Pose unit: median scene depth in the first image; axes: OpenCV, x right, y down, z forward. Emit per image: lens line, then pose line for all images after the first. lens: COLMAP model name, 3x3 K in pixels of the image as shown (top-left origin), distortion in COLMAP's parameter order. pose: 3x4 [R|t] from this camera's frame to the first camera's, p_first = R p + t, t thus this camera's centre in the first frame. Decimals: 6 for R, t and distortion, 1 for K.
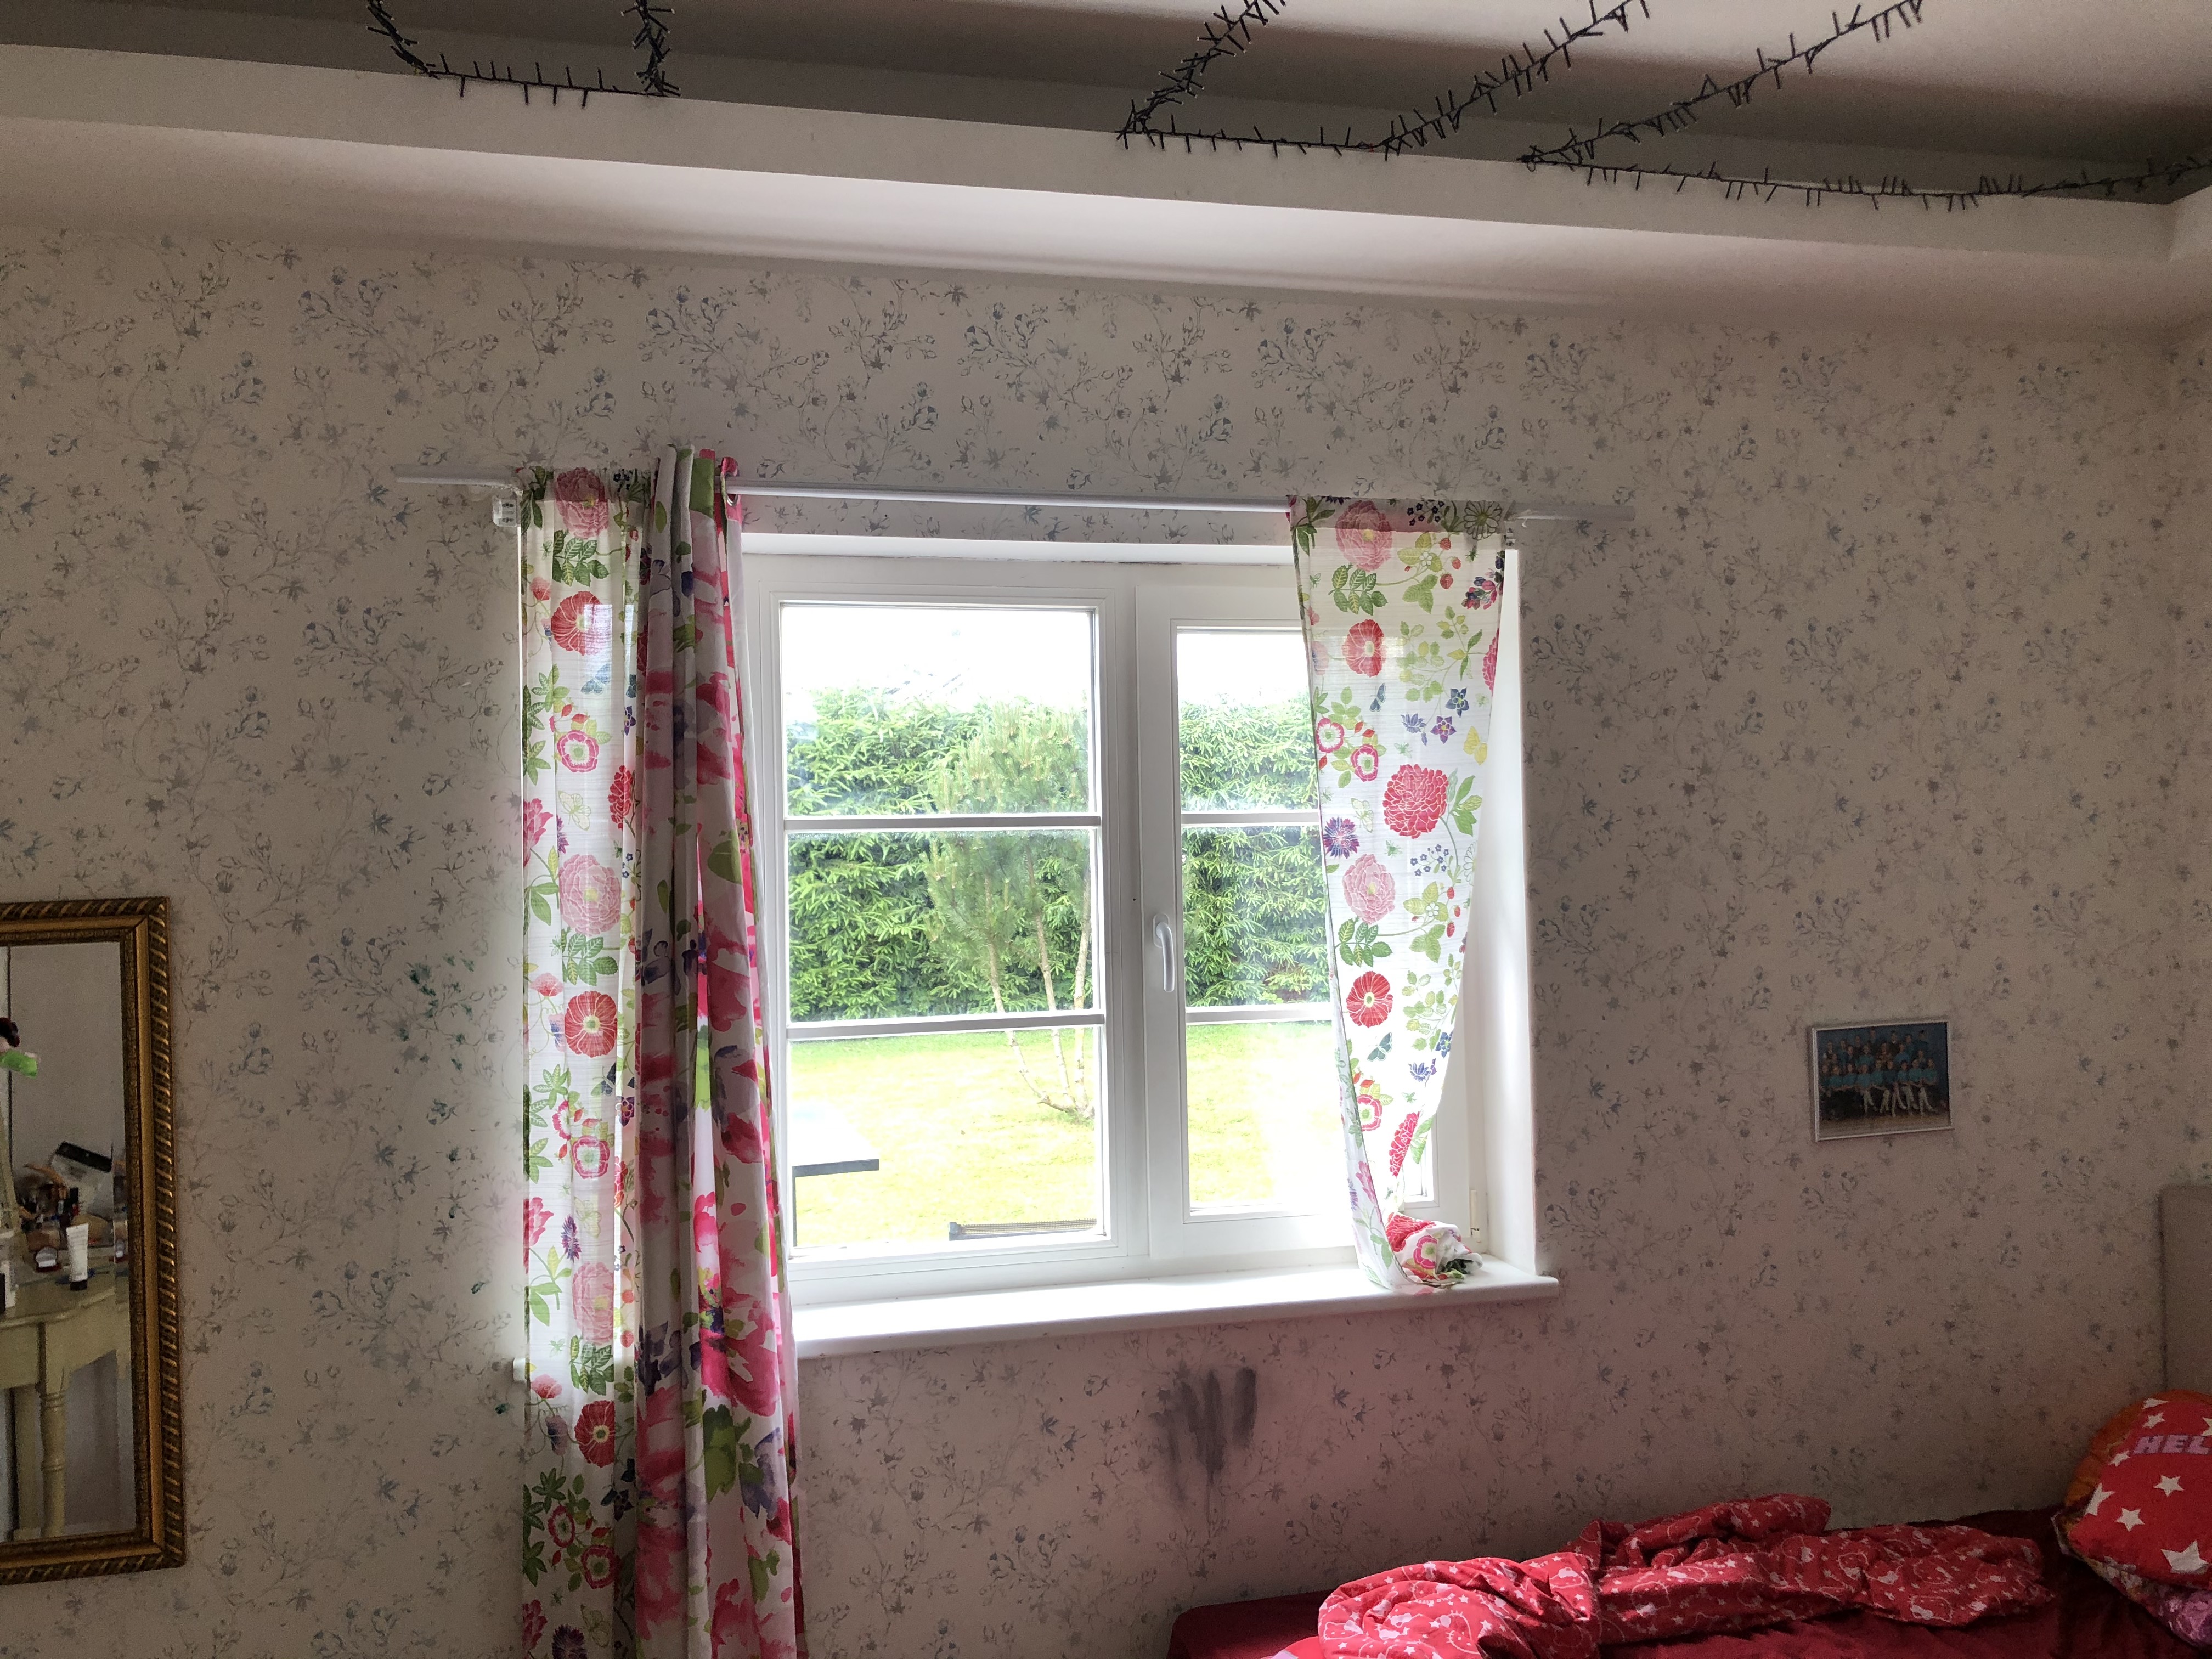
lens RADIAL K [[1783.9, 0, 1106.0], [0, 1783.9, 829.5], [0, 0, 1]] dist [0.009658, 0.001792]
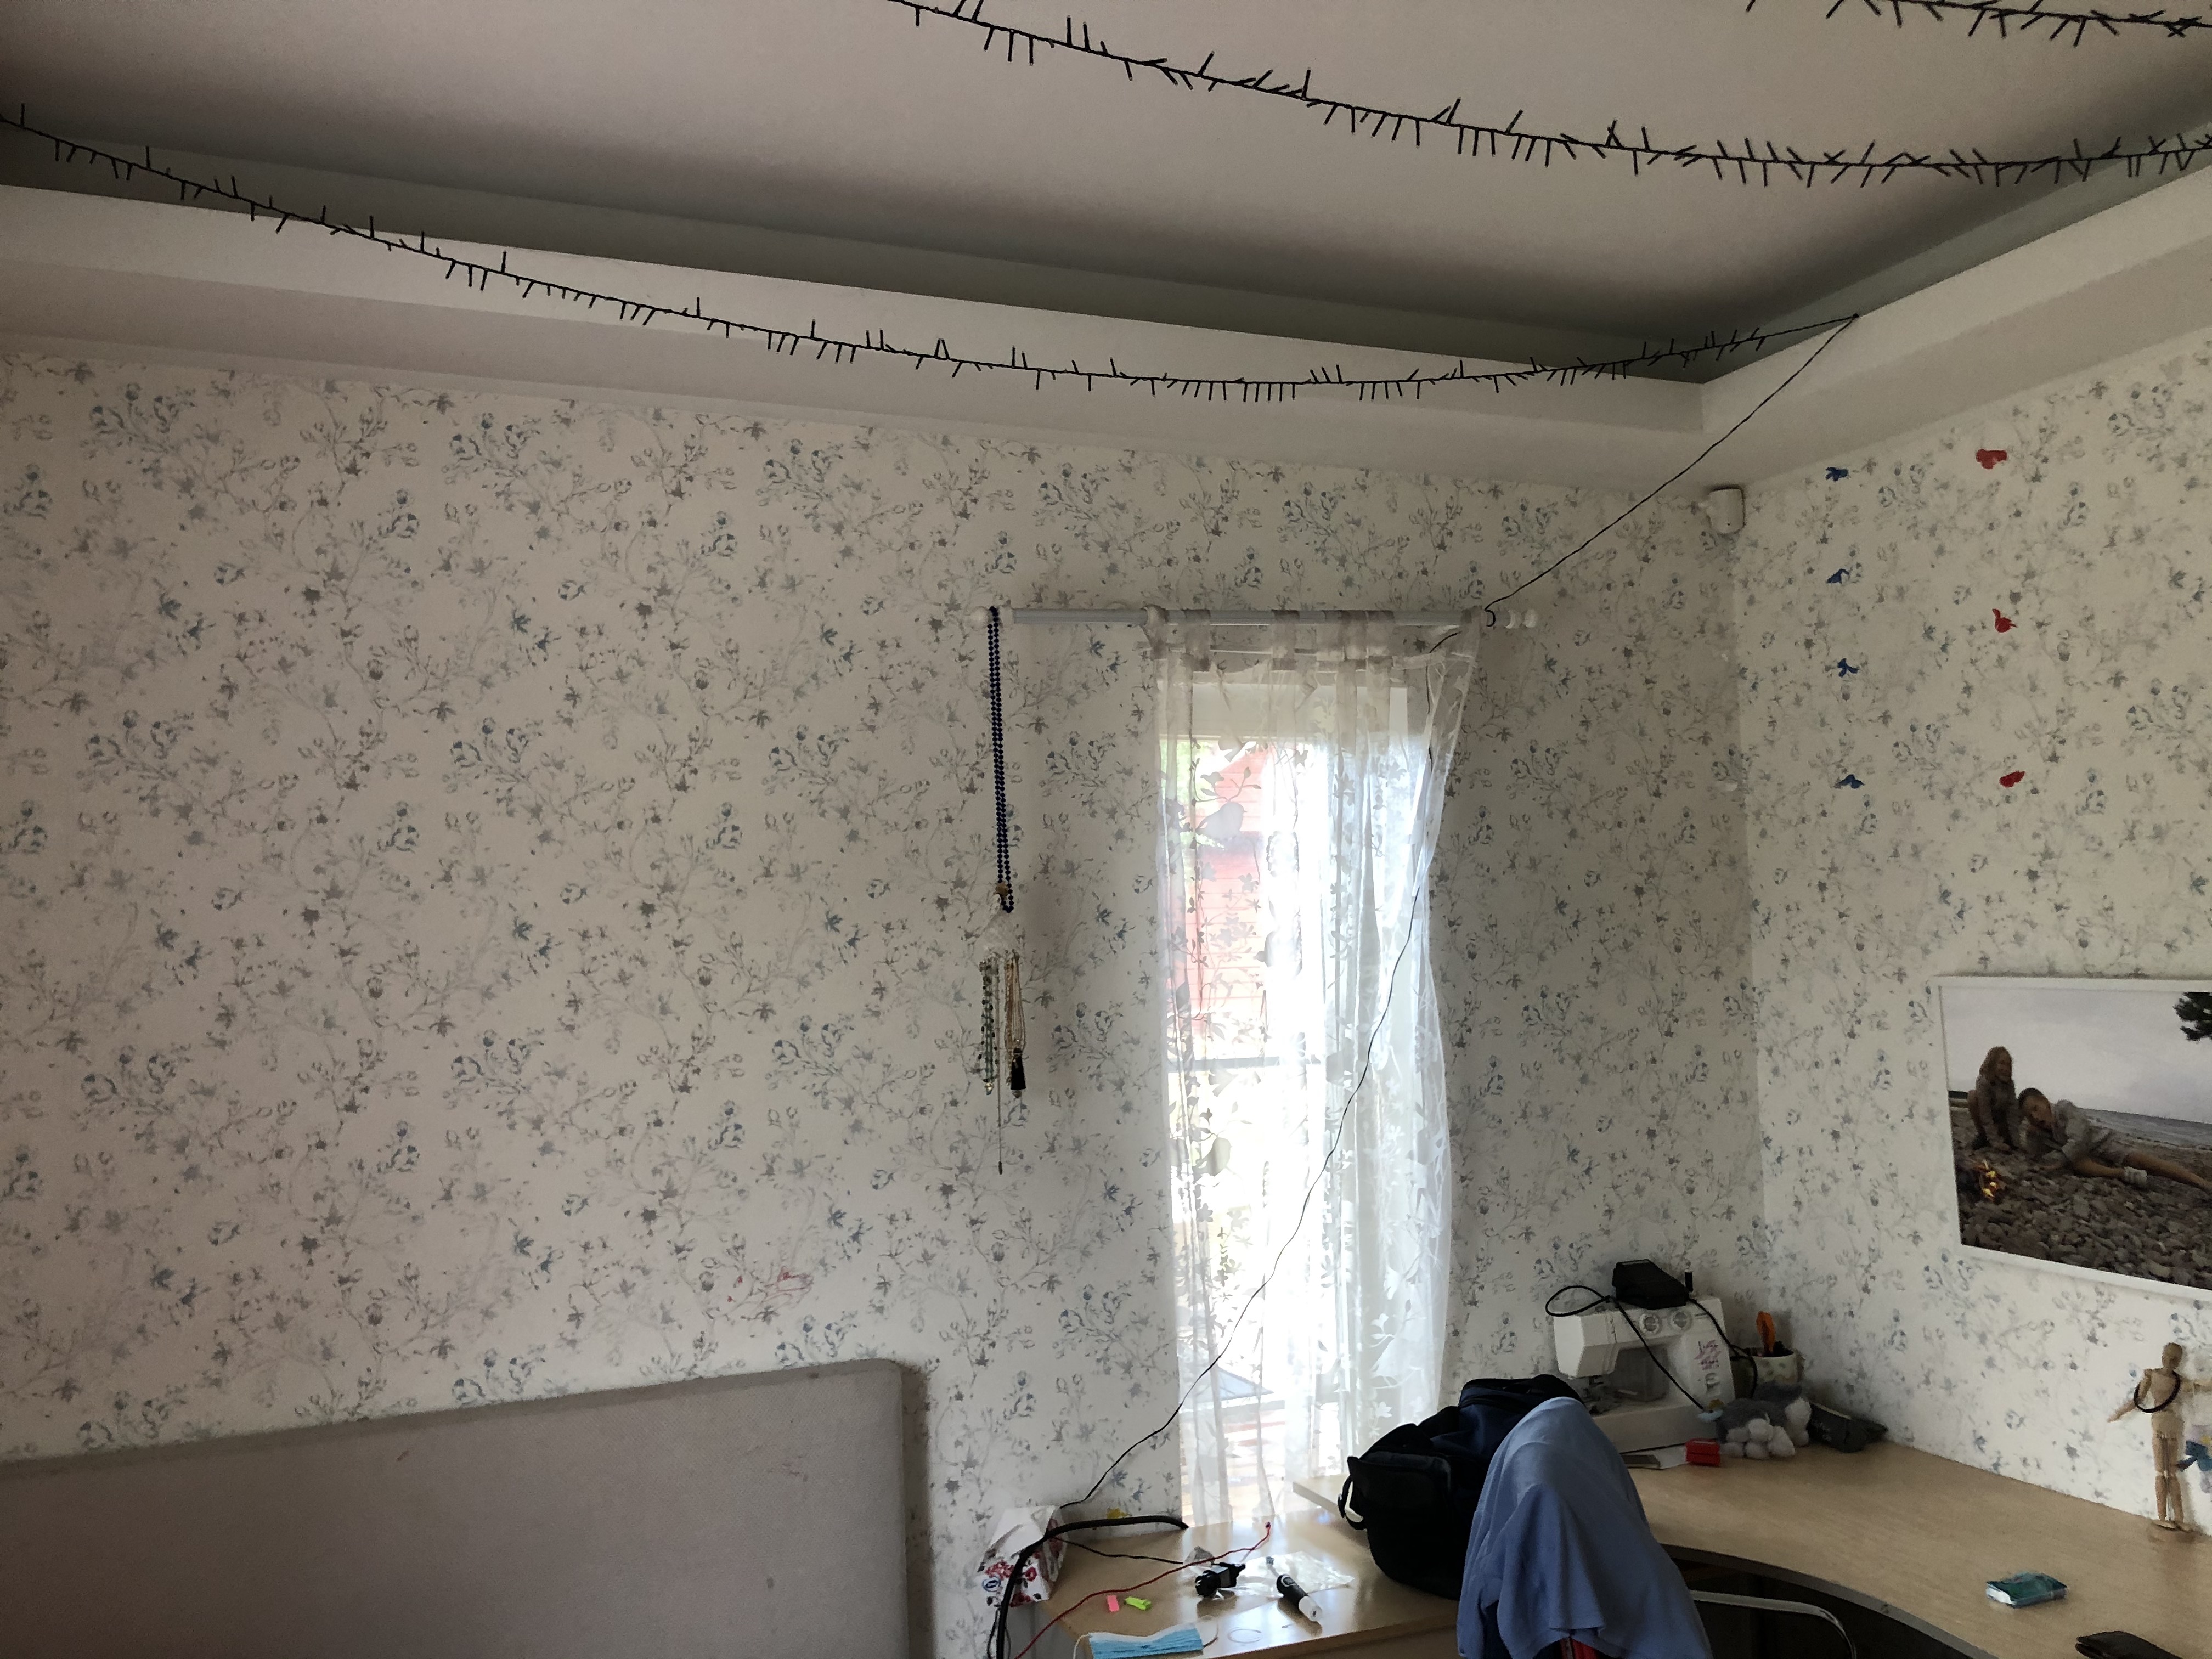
lens RADIAL K [[1695.0, 0, 1102.6], [0, 1695.0, 837.6], [0, 0, 1]] dist [0.011130, 0.003428]
pose [[0.990368, -0.002121, 0.138444, -0.387705], [0.010189, 0.998288, -0.057592, 0.006038], [-0.138085, 0.058447, 0.988694, -0.093675]]
